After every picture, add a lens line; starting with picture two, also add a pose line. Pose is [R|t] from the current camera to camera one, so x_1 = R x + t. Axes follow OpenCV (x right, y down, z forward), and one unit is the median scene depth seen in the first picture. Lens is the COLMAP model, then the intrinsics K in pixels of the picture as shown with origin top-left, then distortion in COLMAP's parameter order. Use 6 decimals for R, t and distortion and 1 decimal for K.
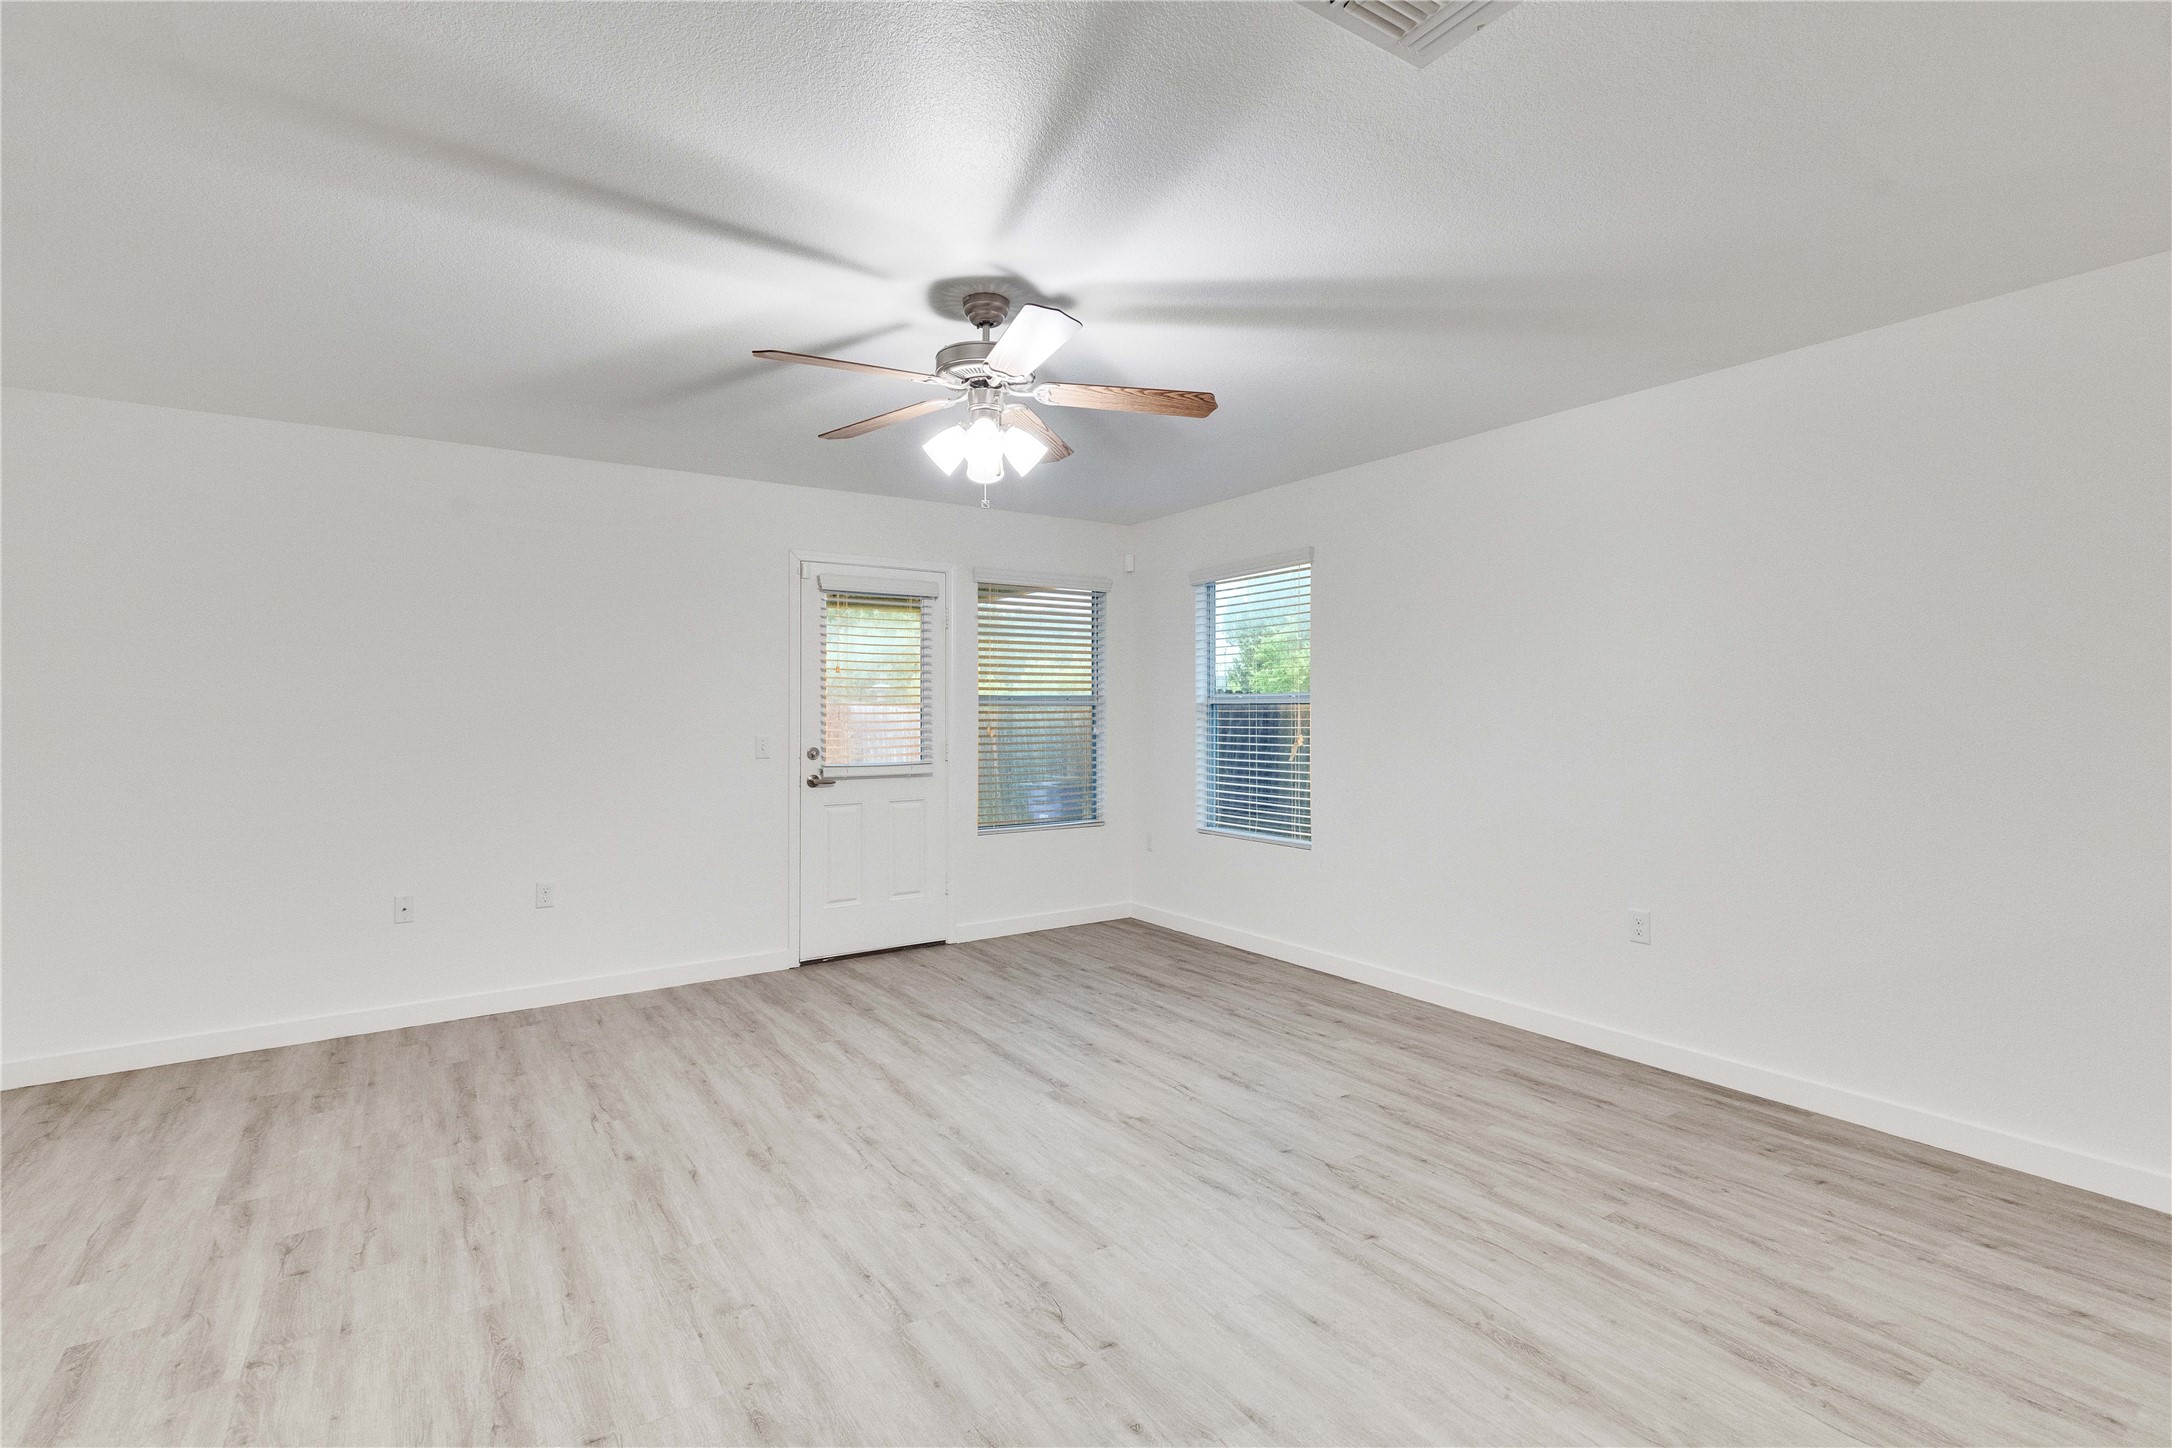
lens RADIAL K [[1002.0, 0, 1083.5], [0, 1002.0, 691.1], [0, 0, 1]] dist [0.008950, -0.000061]
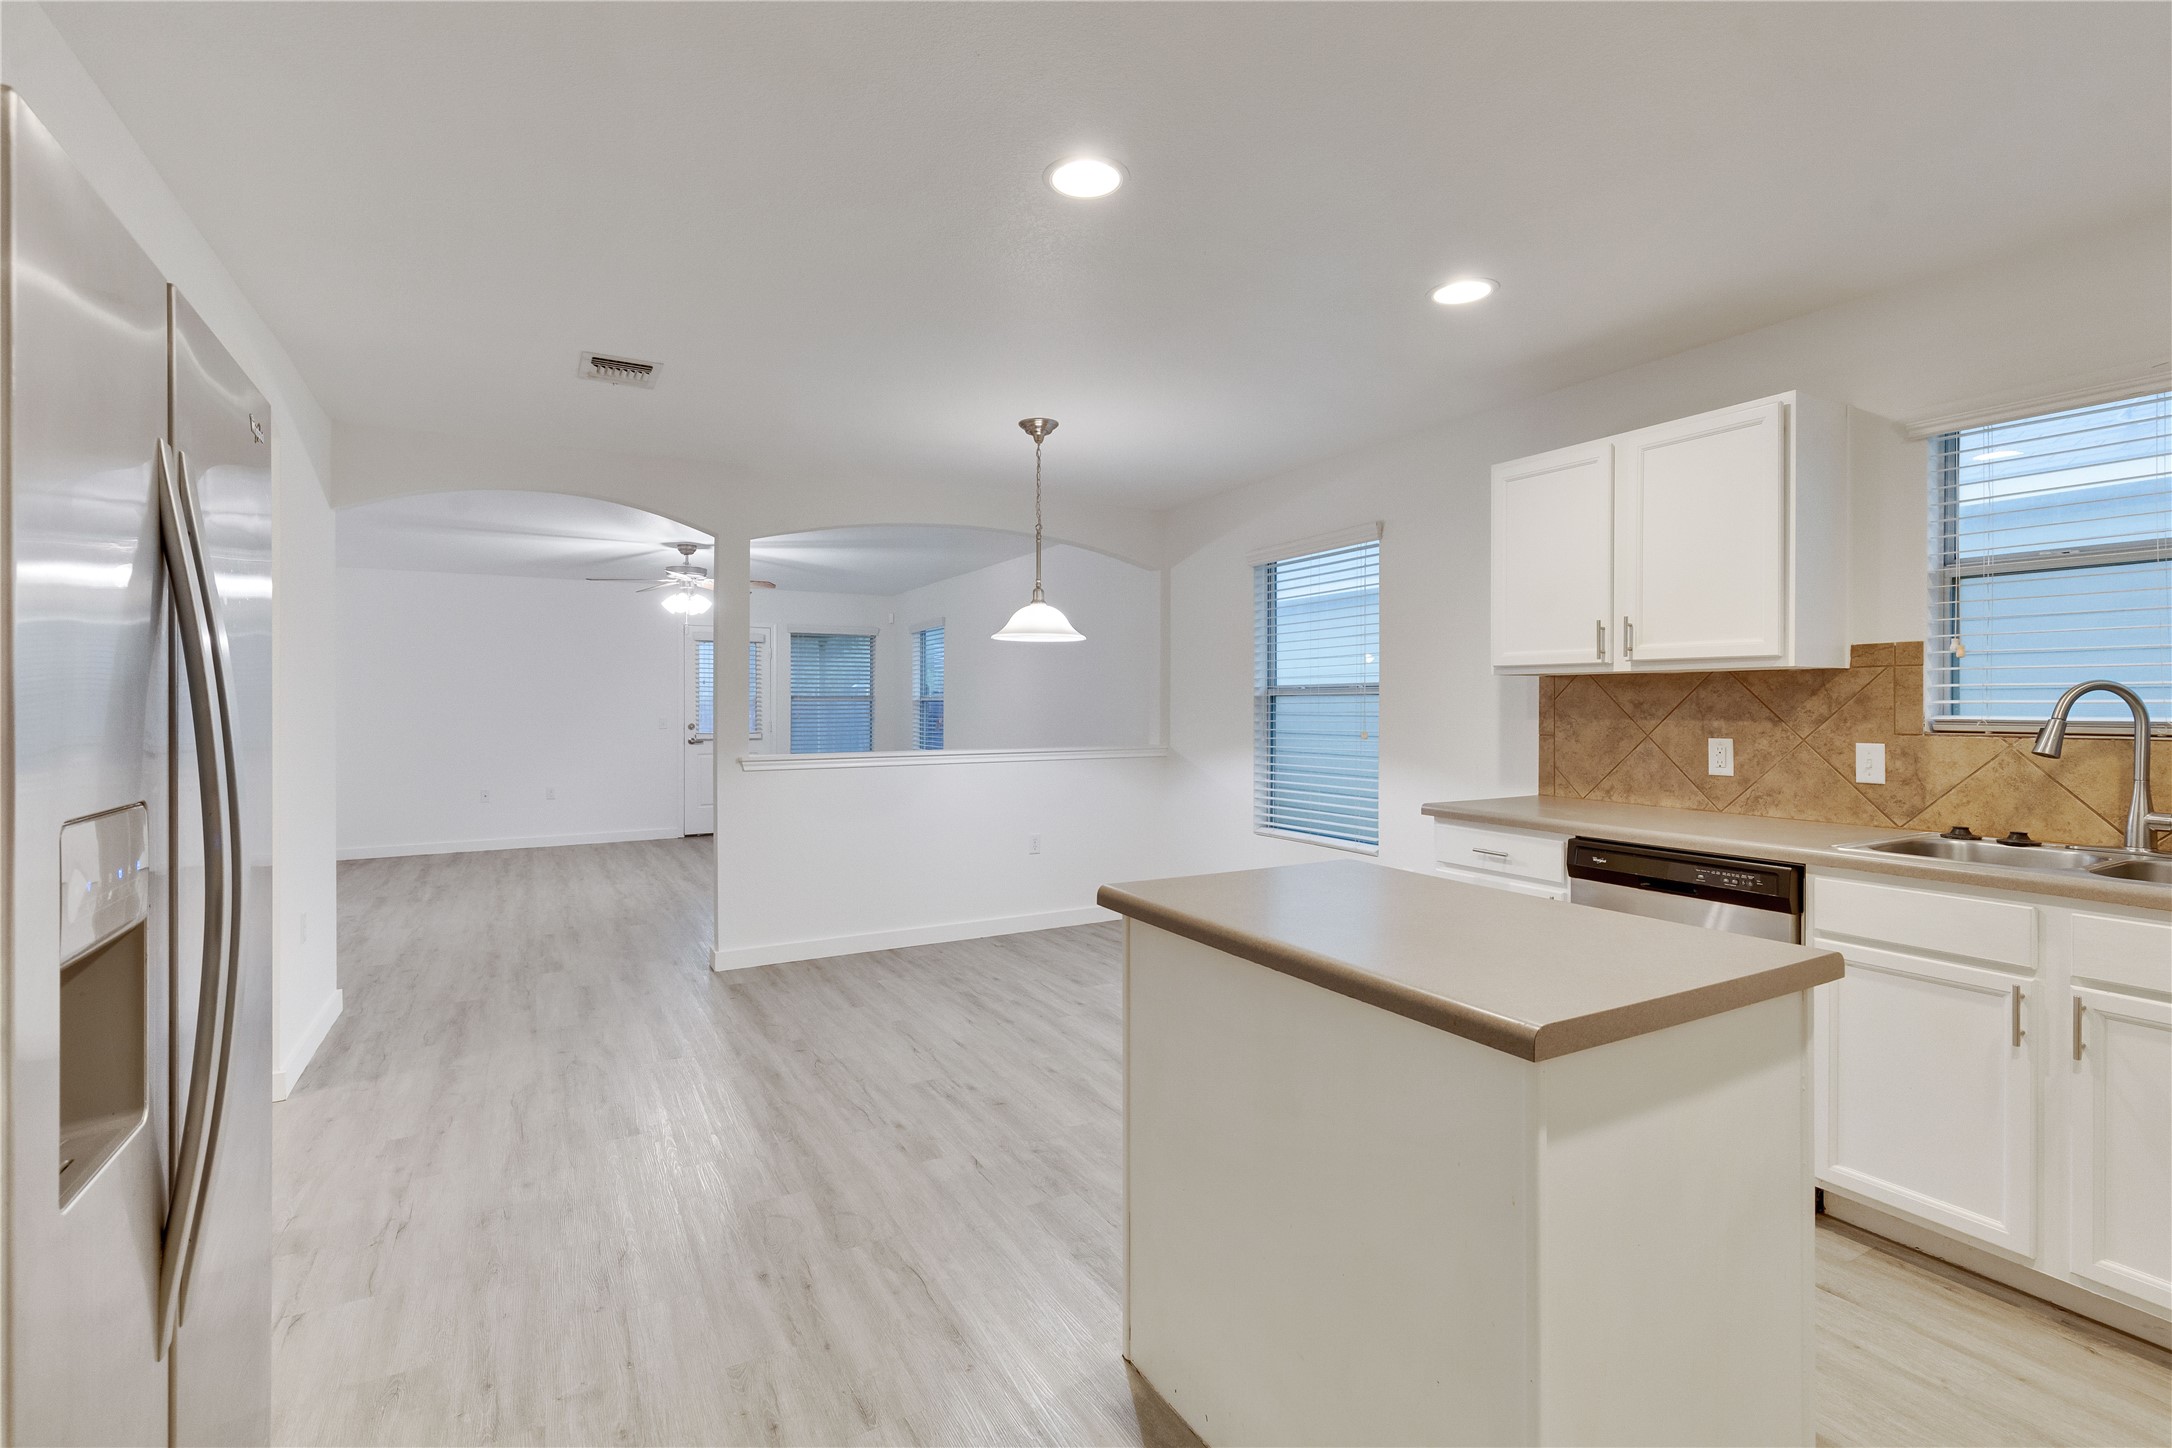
lens RADIAL K [[993.3, 0, 1071.3], [0, 993.3, 710.2], [0, 0, 1]] dist [0.000278, -0.000093]
pose [[0.995862, 0.004079, -0.090785, 1.057956], [-0.001927, 0.999715, 0.023777, -0.025081], [0.090856, -0.023504, 0.995587, -1.375346]]
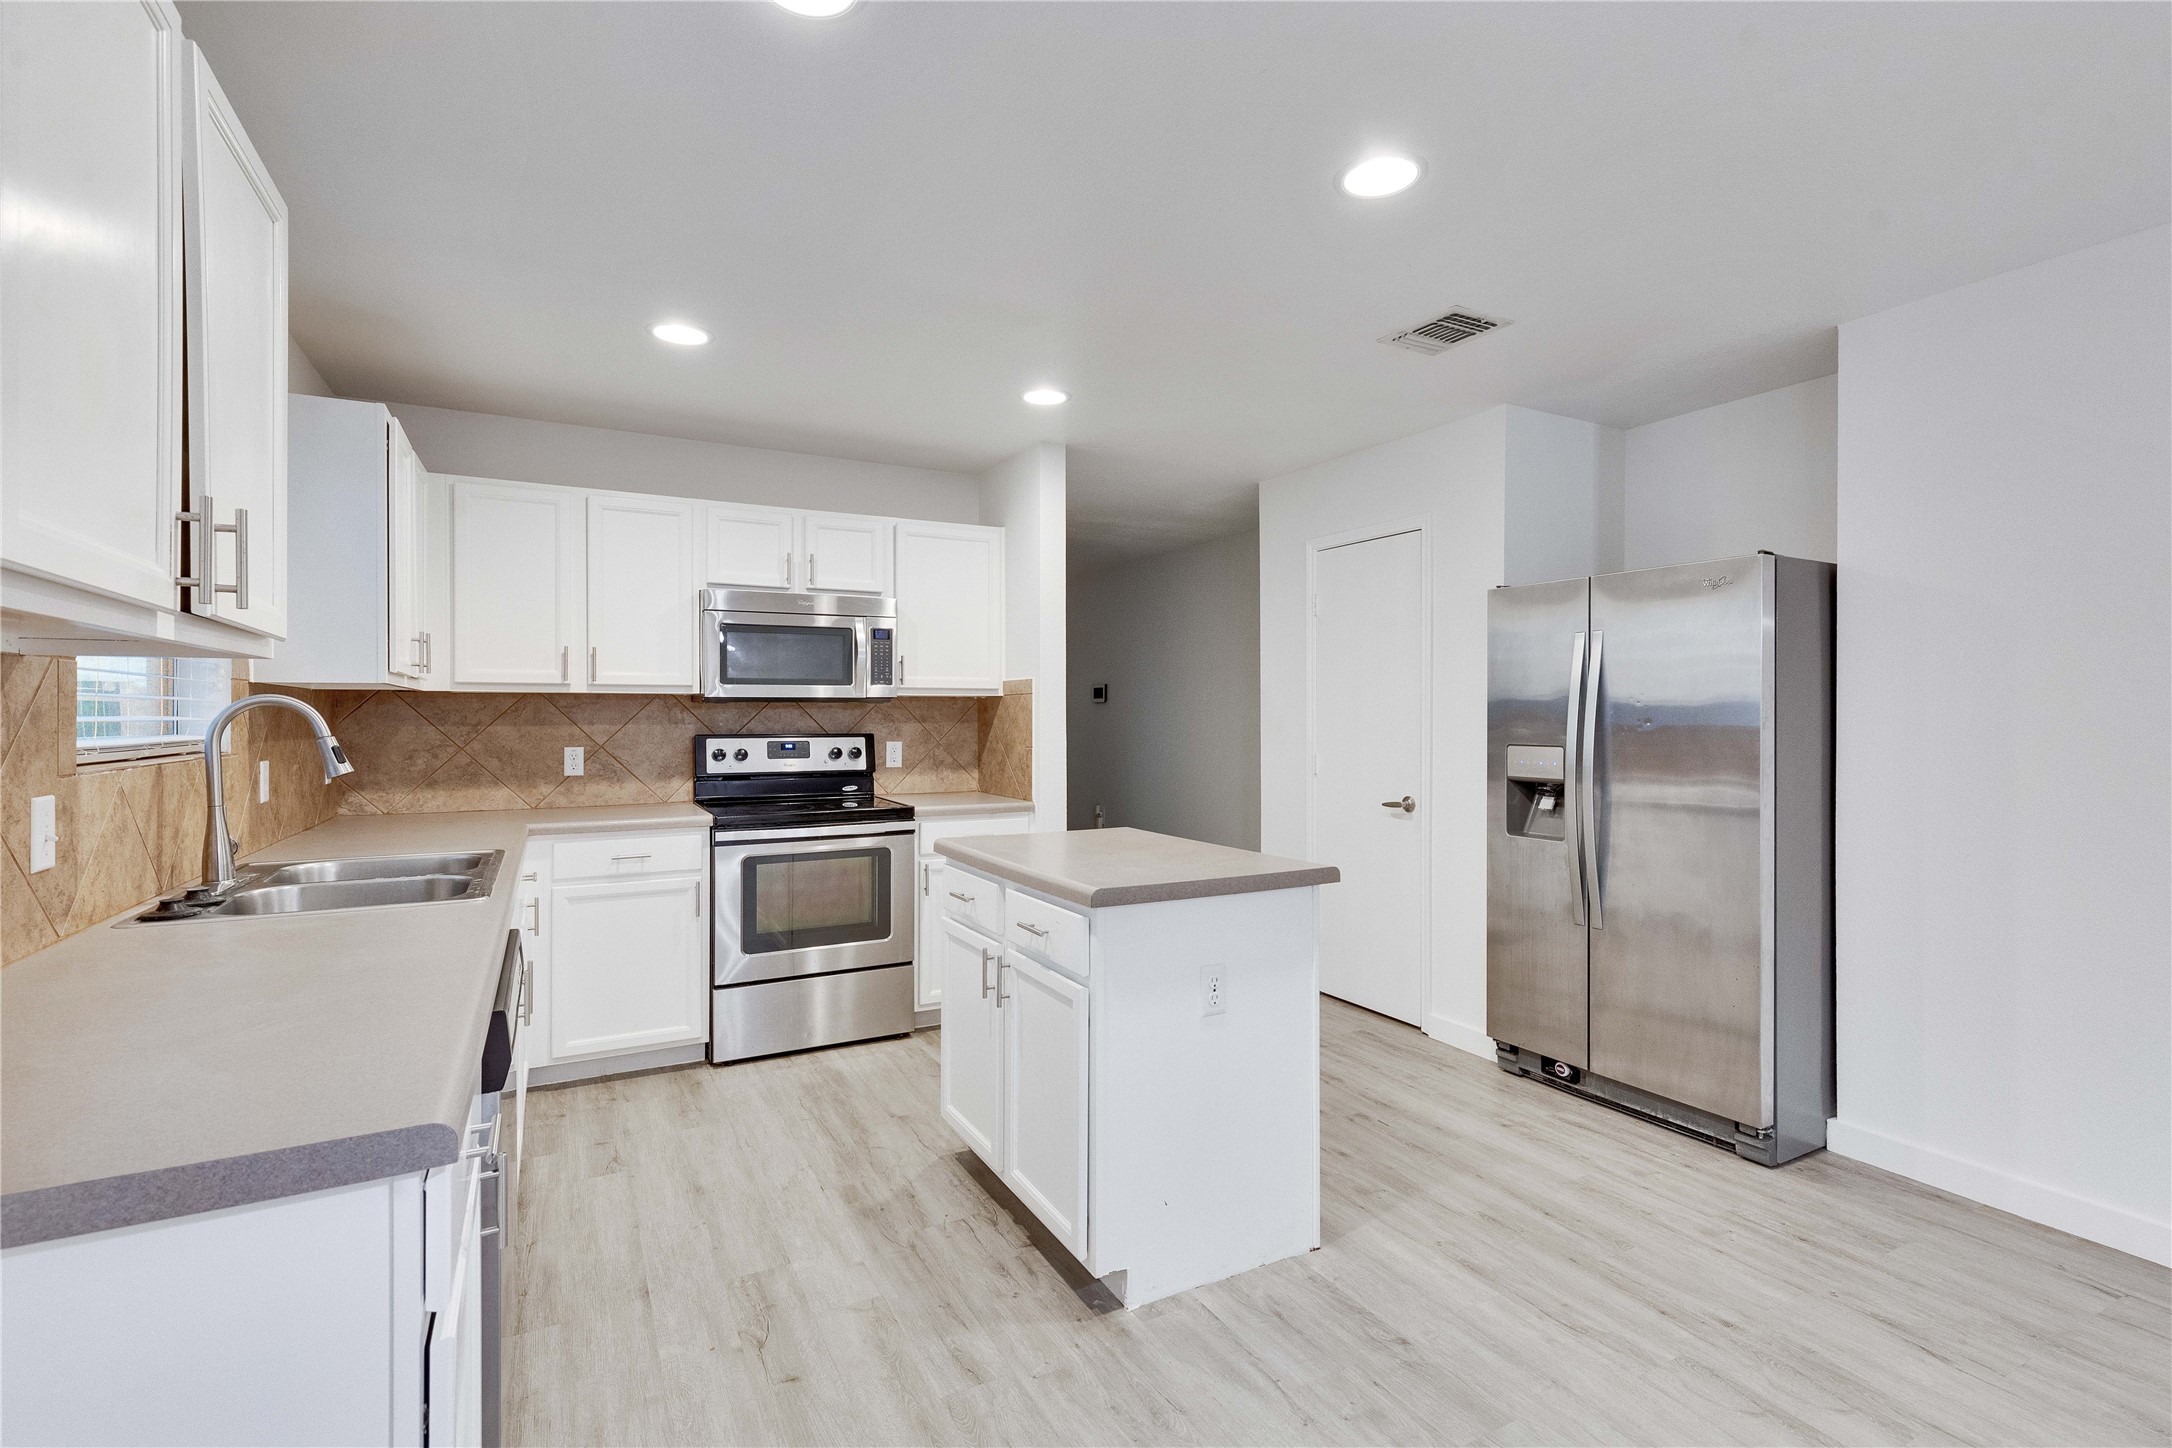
lens RADIAL K [[980.5, 0, 1086.0], [0, 980.5, 724.0], [0, 0, 1]] dist [0.009639, -0.000229]
pose [[-0.995508, 0.004919, 0.094551, 1.144918], [0.004190, 0.999960, -0.007906, -0.001930], [-0.094586, -0.007474, -0.995489, 0.083554]]
